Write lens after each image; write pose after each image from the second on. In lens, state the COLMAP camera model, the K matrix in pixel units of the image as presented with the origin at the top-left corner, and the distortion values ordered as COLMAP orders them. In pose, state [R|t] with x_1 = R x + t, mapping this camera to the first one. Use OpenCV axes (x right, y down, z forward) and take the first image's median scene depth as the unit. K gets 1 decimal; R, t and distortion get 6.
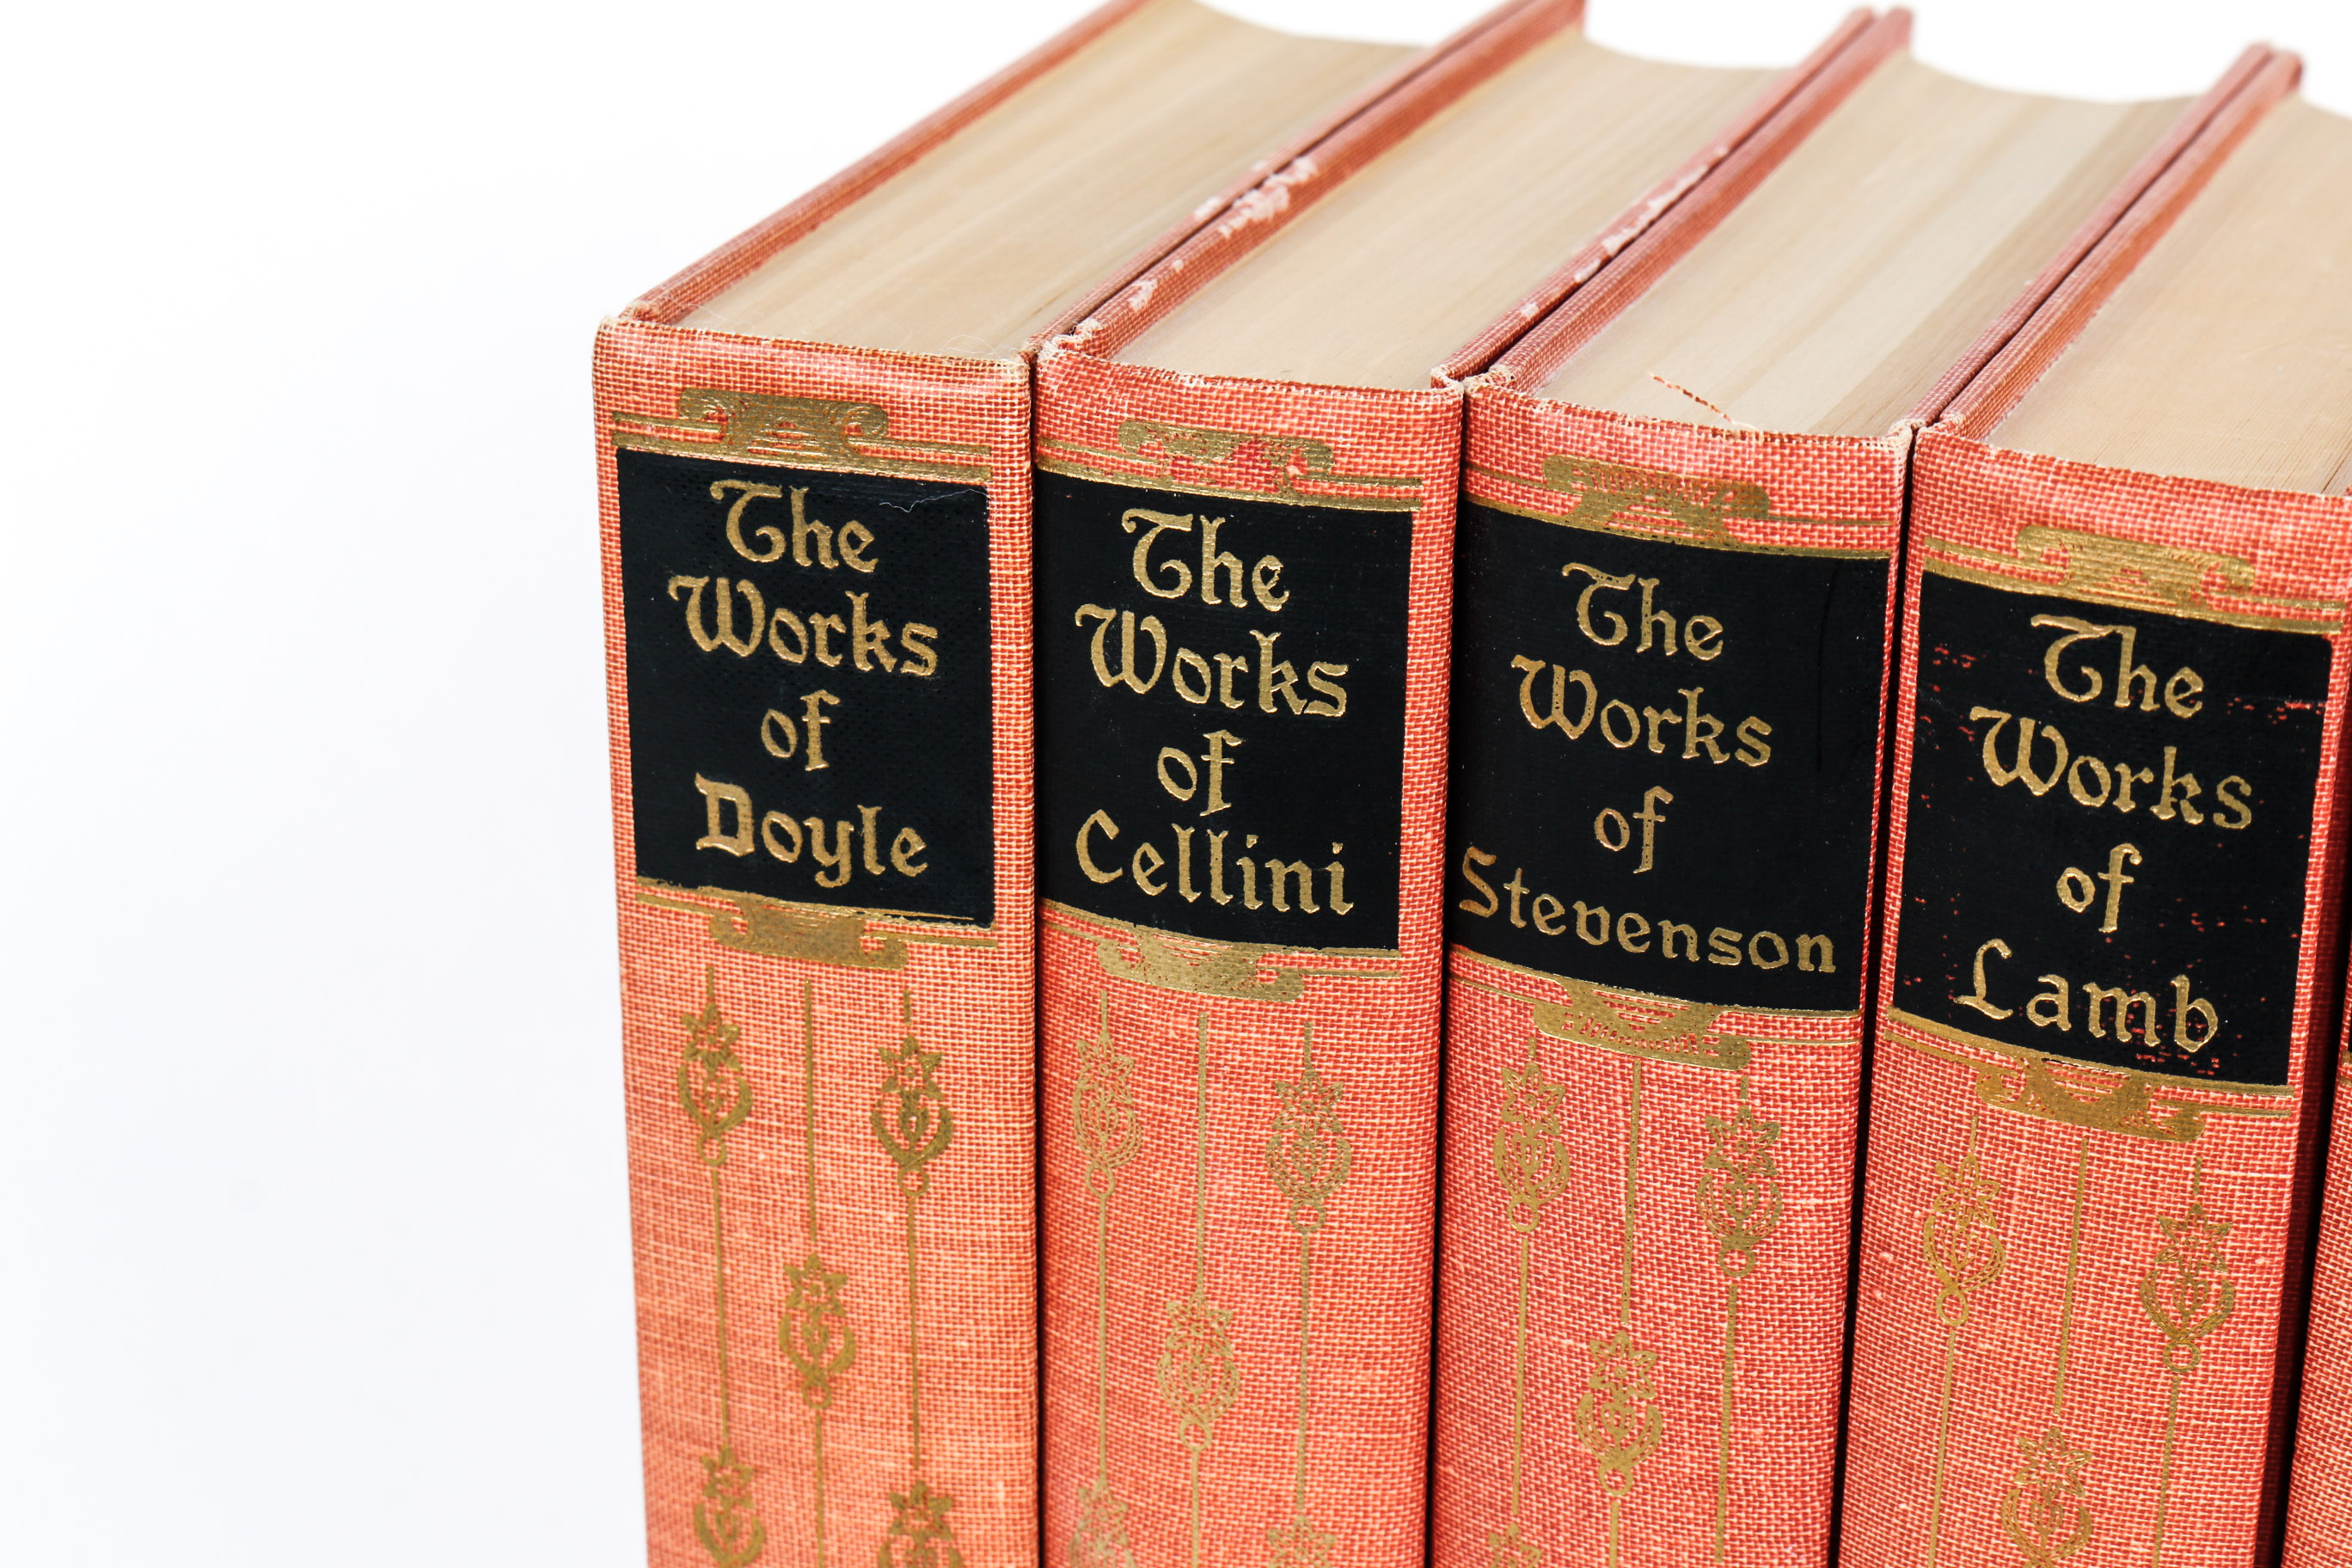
lens RADIAL K [[5436.9, 0, 1176.0], [0, 5436.9, 784.0], [0, 0, 1]] dist [0.009519, 0.170873]
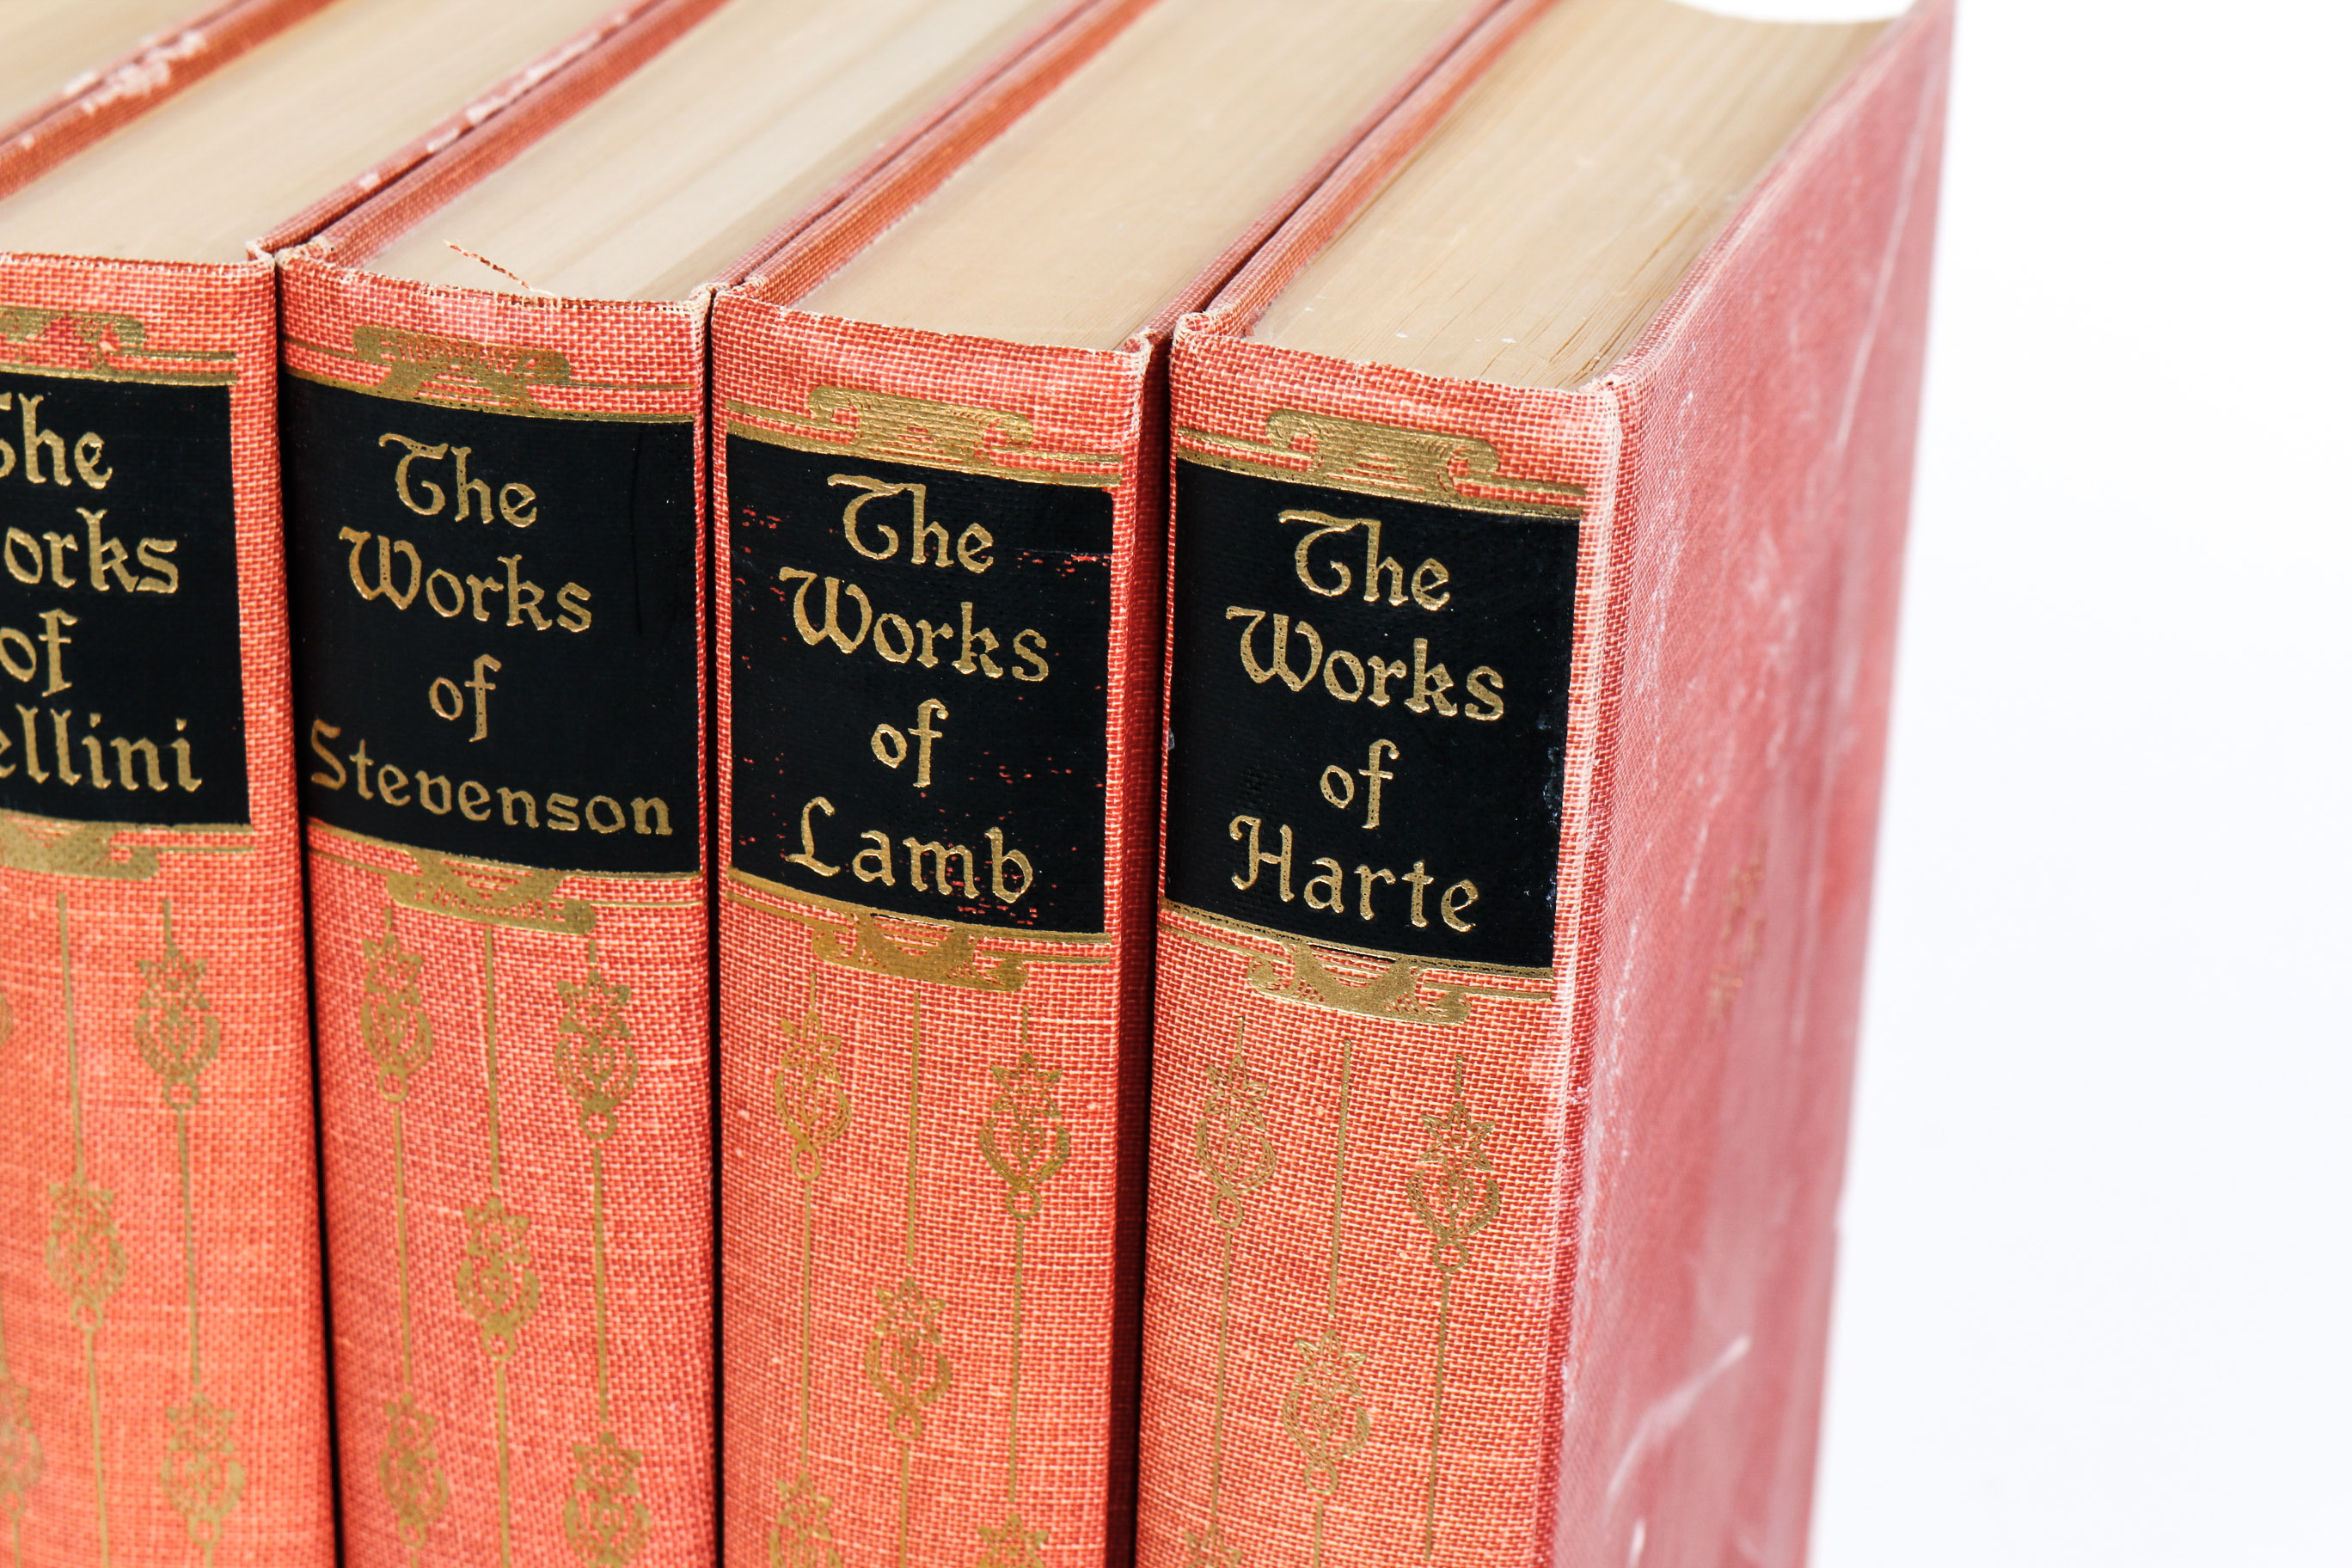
lens RADIAL K [[5436.9, 0, 1176.0], [0, 5436.9, 784.0], [0, 0, 1]] dist [0.009519, 0.170873]
pose [[0.996026, -0.027872, 0.084595, 0.129214], [0.025957, 0.999383, 0.023651, 0.003897], [-0.085202, -0.021362, 0.996135, -0.010893]]
